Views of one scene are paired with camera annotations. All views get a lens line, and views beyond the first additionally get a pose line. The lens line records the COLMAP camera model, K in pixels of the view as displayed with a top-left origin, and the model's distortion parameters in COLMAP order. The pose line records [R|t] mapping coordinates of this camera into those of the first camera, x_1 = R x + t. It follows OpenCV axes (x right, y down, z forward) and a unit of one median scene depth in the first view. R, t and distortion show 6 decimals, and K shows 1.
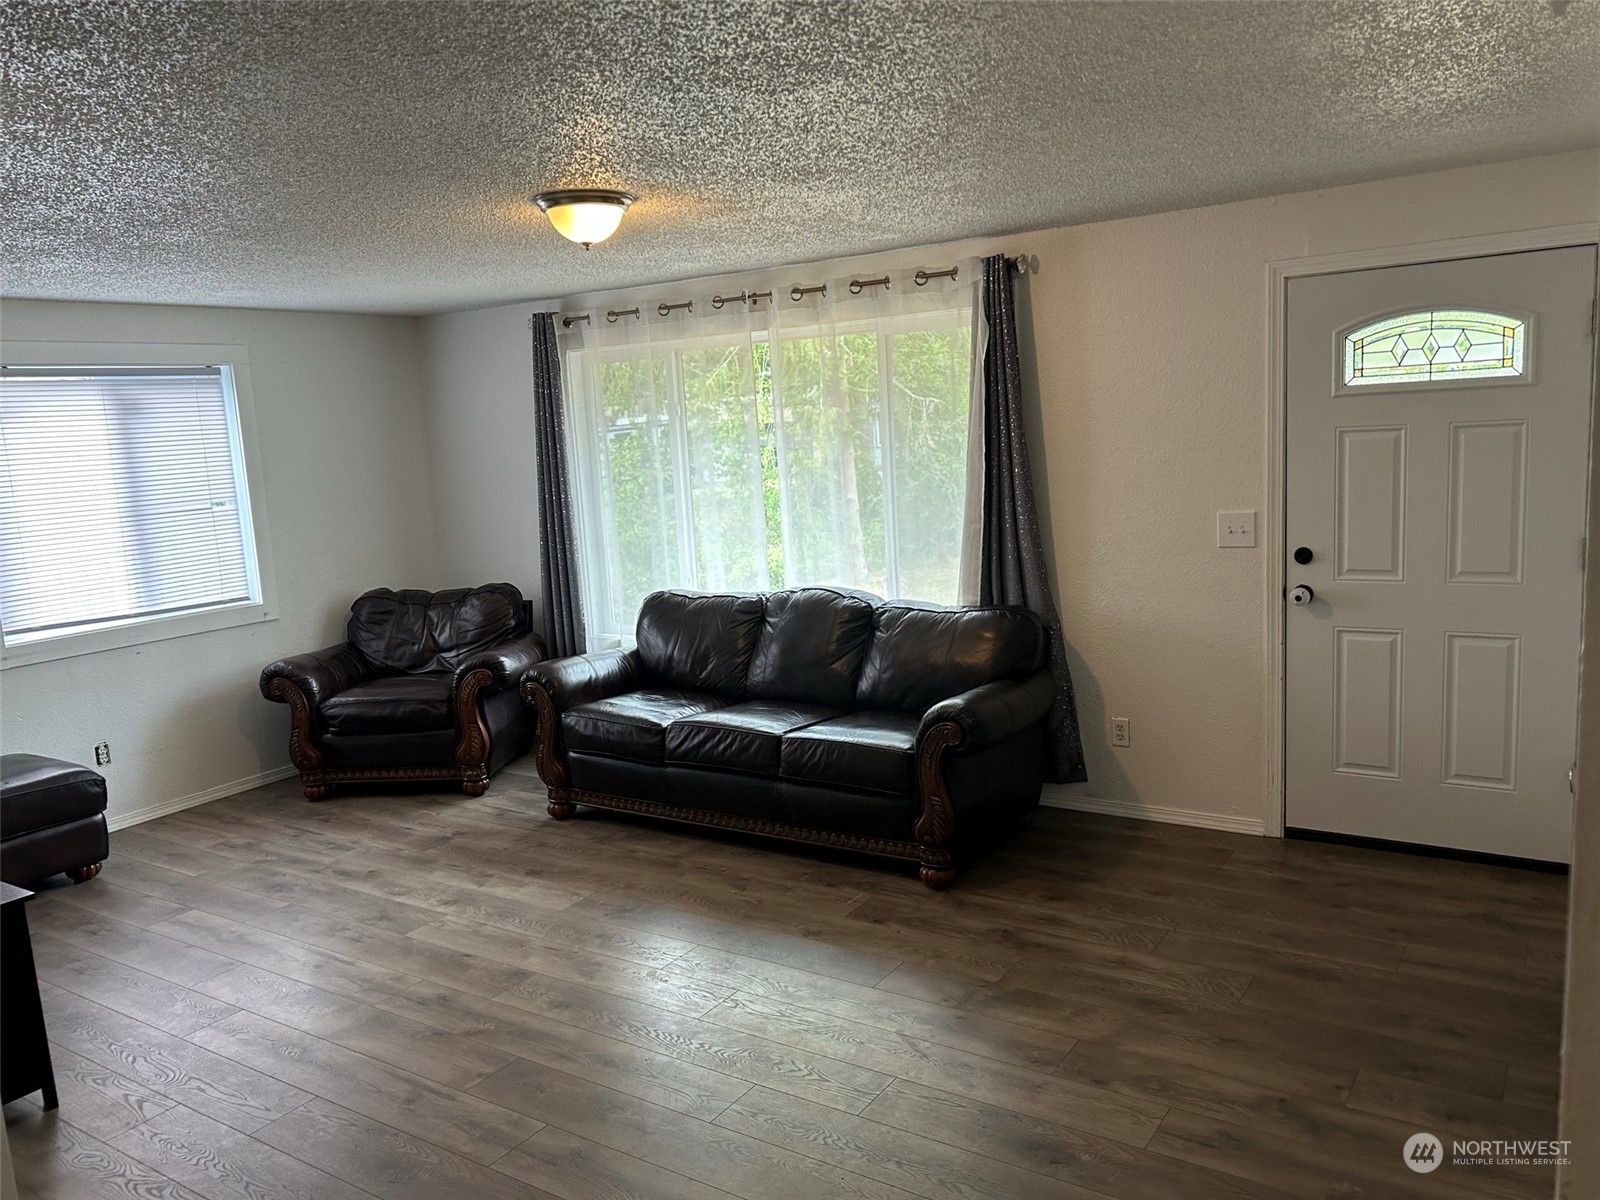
lens RADIAL K [[1210.0, 0, 800.0], [0, 1210.0, 600.0], [0, 0, 1]] dist [0.003850, -0.000167]
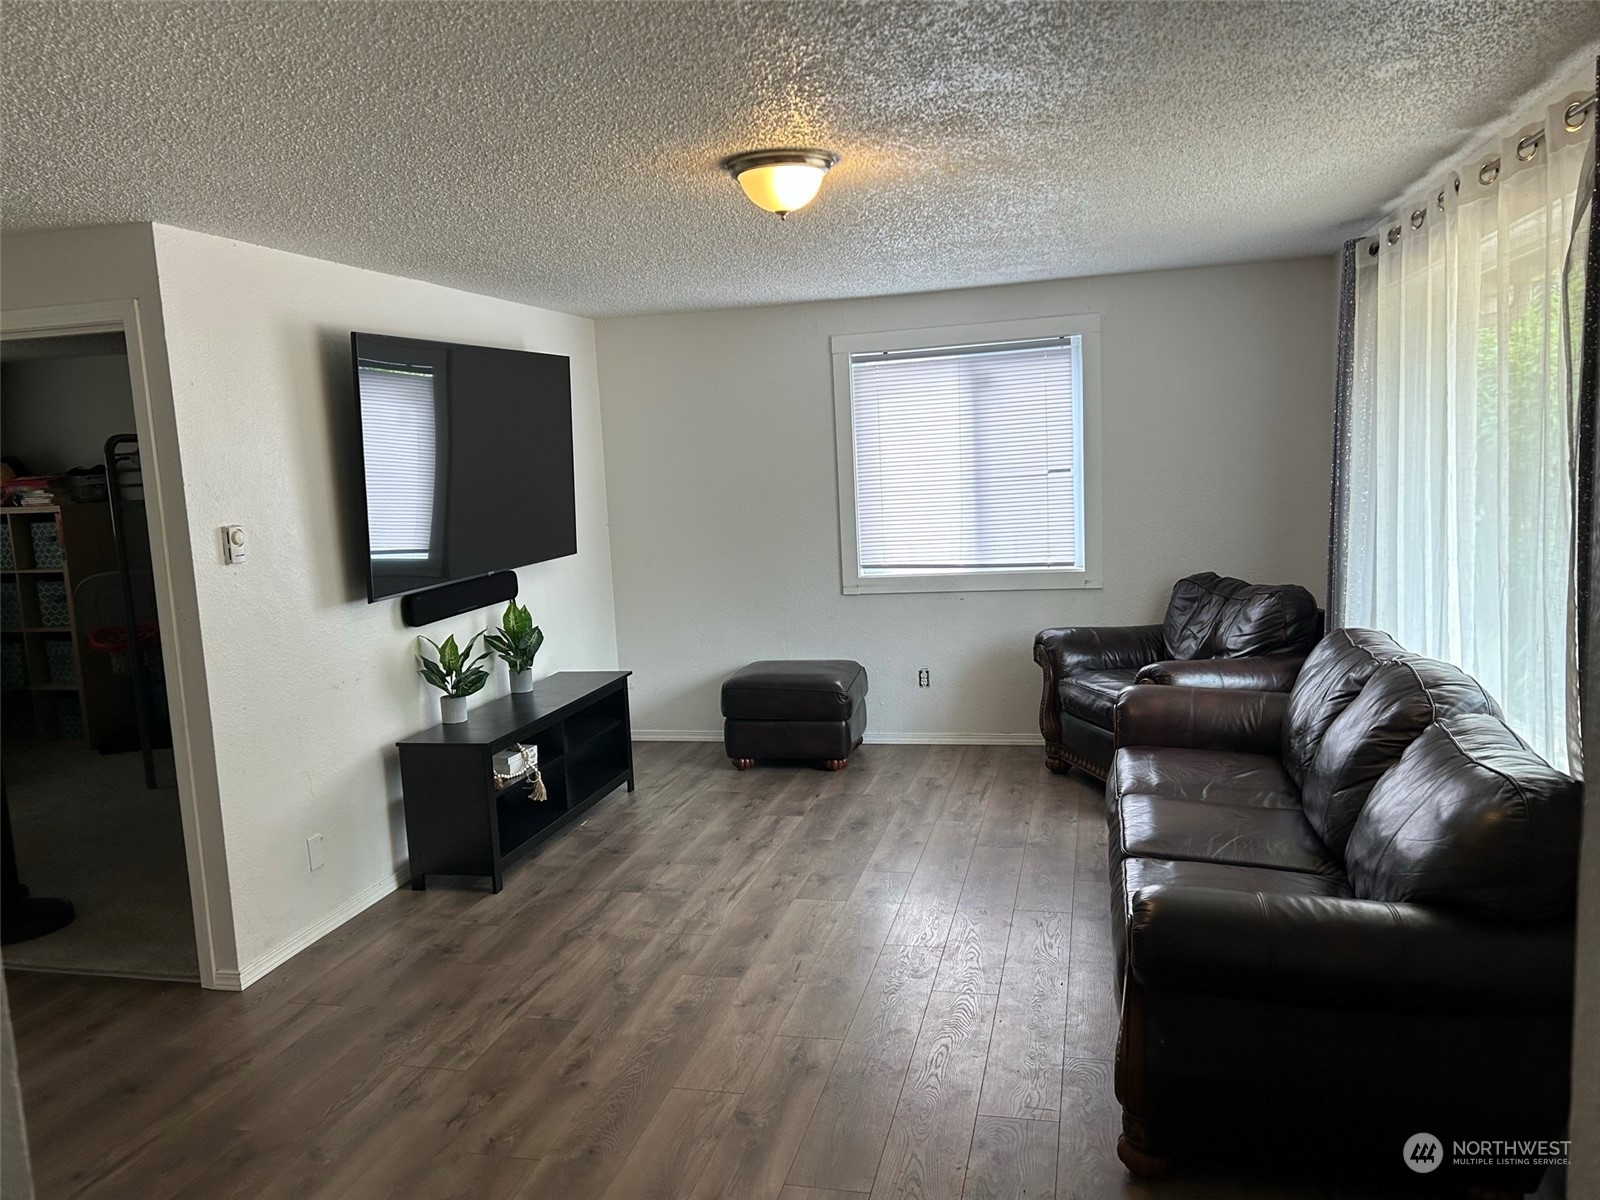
lens RADIAL K [[1184.5, 0, 800.0], [0, 1184.5, 600.0], [0, 0, 1]] dist [0.080602, -0.000236]
pose [[0.327891, 0.157101, -0.931561, 0.473207], [-0.103686, 0.986104, 0.129803, -0.089839], [0.939008, 0.054029, 0.339624, 0.507316]]
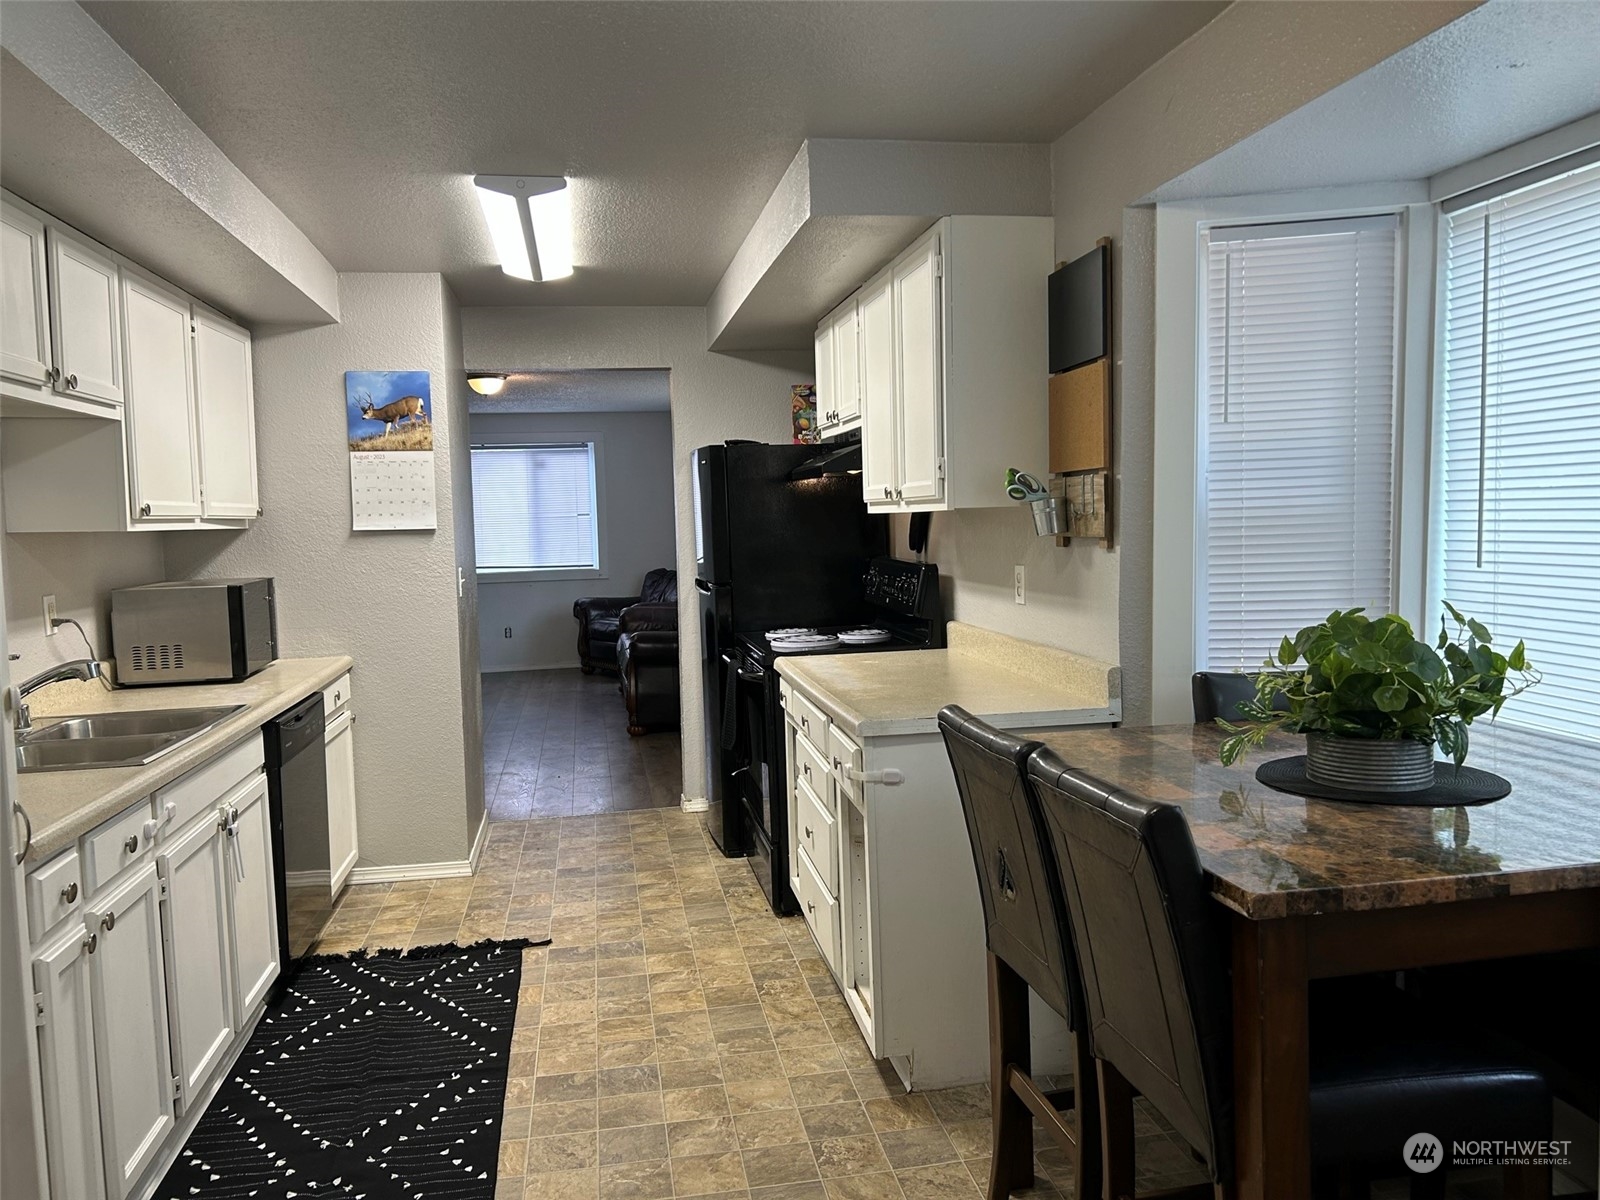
lens RADIAL K [[1210.0, 0, 800.0], [0, 1210.0, 600.0], [0, 0, 1]] dist [0.003850, -0.000167]
pose [[0.689021, 0.095924, -0.718365, 1.251077], [-0.121566, 0.992456, 0.015923, -0.023403], [0.714473, 0.076358, 0.695484, -0.057180]]
